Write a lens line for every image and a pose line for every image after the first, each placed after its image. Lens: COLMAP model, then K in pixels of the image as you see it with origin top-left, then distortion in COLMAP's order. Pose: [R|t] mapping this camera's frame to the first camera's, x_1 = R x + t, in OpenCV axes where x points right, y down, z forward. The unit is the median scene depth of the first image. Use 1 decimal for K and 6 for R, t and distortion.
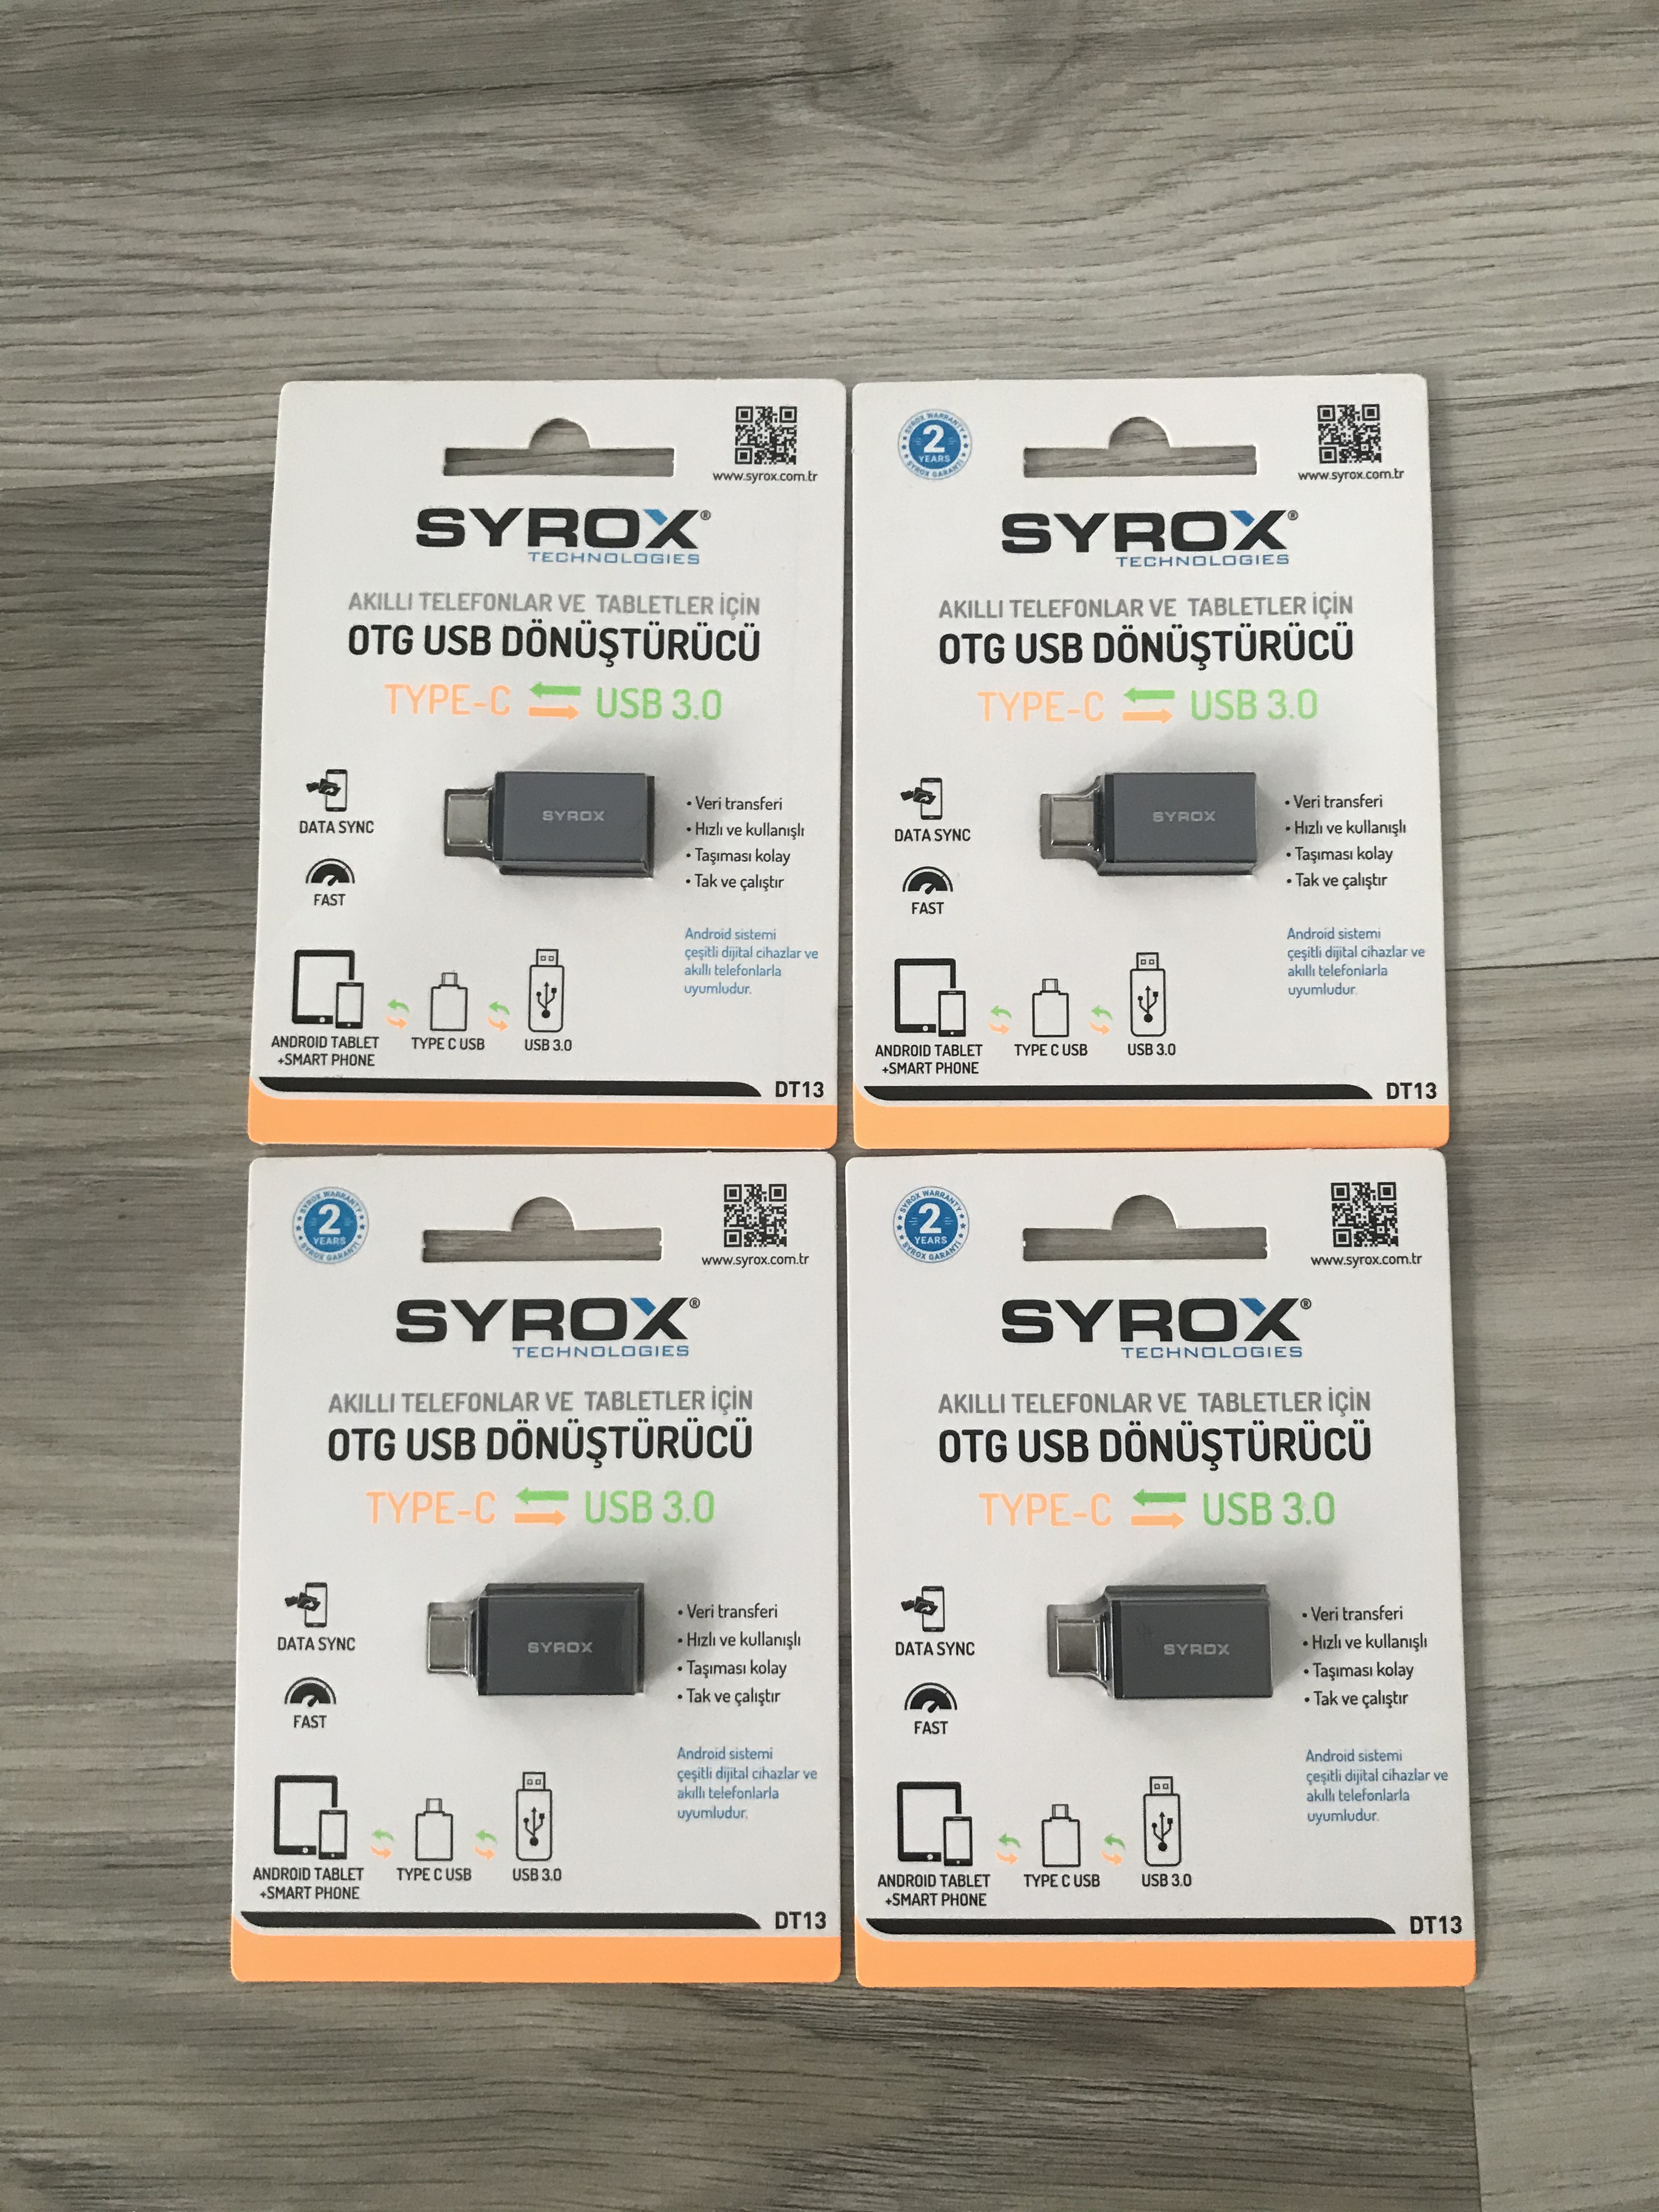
lens RADIAL K [[1802.0, 0, 829.5], [0, 1802.0, 1106.0], [0, 0, 1]] dist [0.001944, 0.002568]
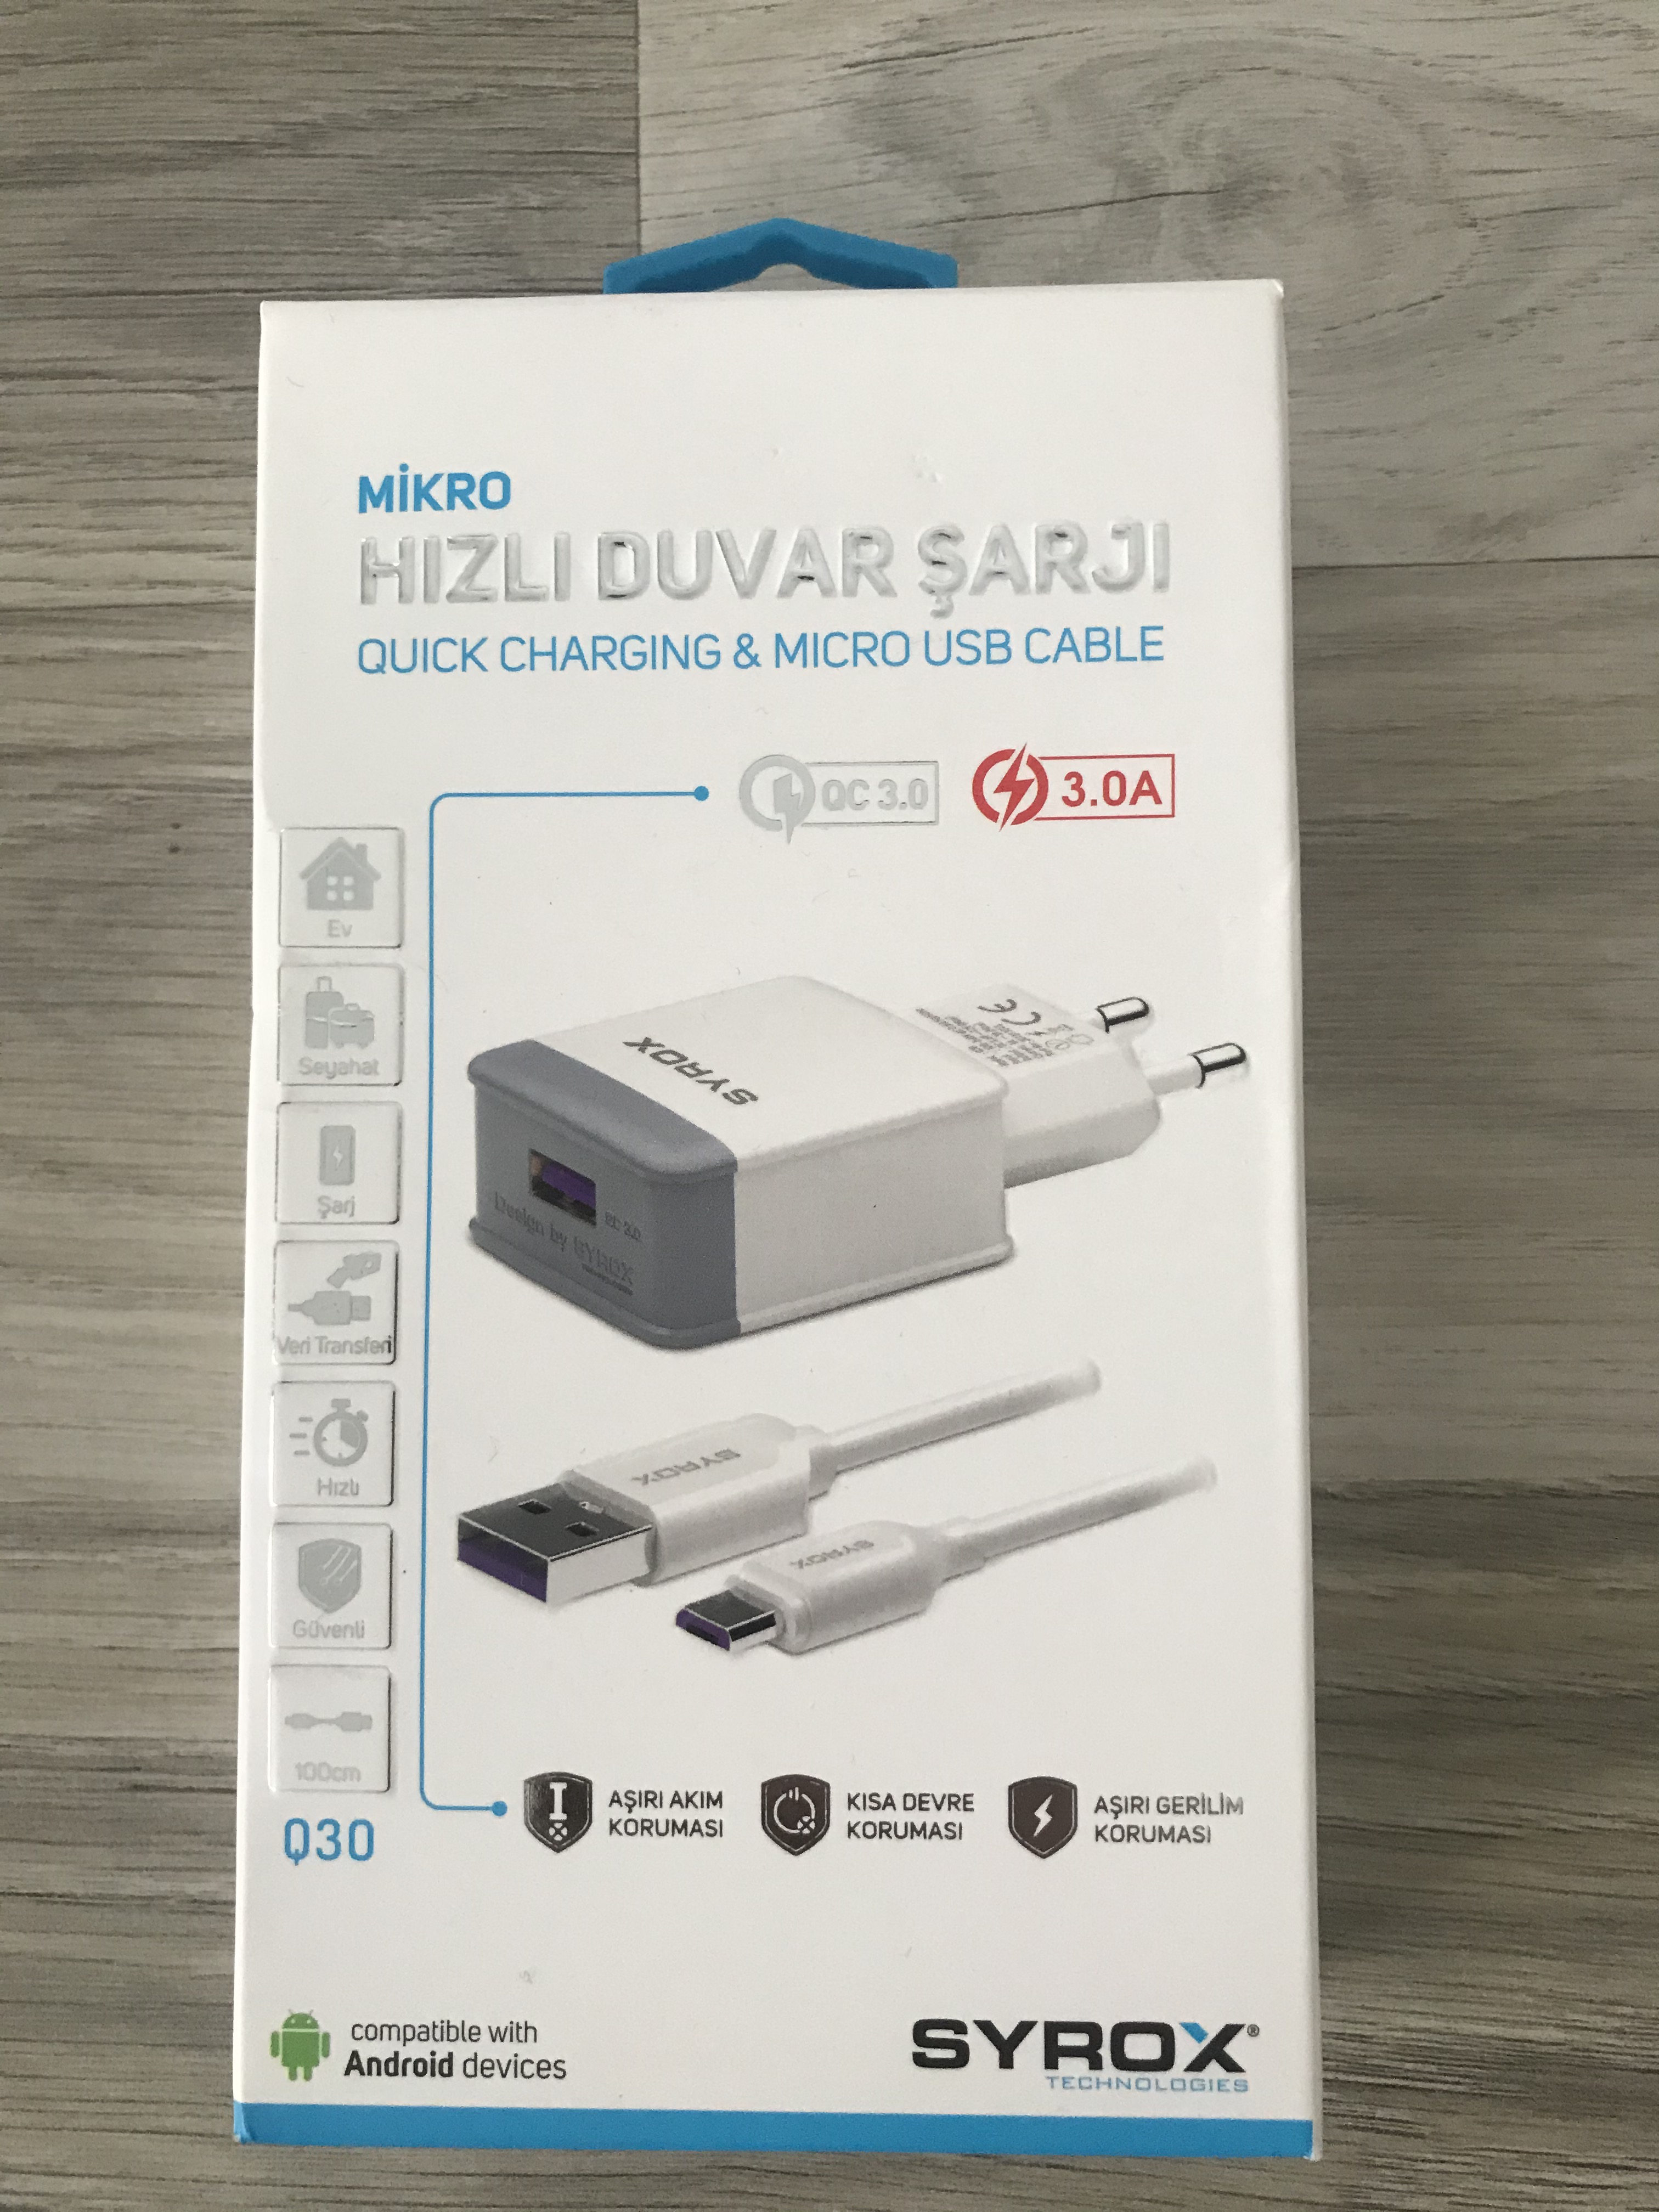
lens RADIAL K [[1802.7, 0, 829.5], [0, 1802.7, 1106.0], [0, 0, 1]] dist [-0.100227, 0.113951]
pose [[0.983055, 0.028675, -0.181052, -0.023567], [-0.001160, 0.988642, 0.150283, 0.056675], [0.183306, -0.147526, 0.971923, 0.380858]]
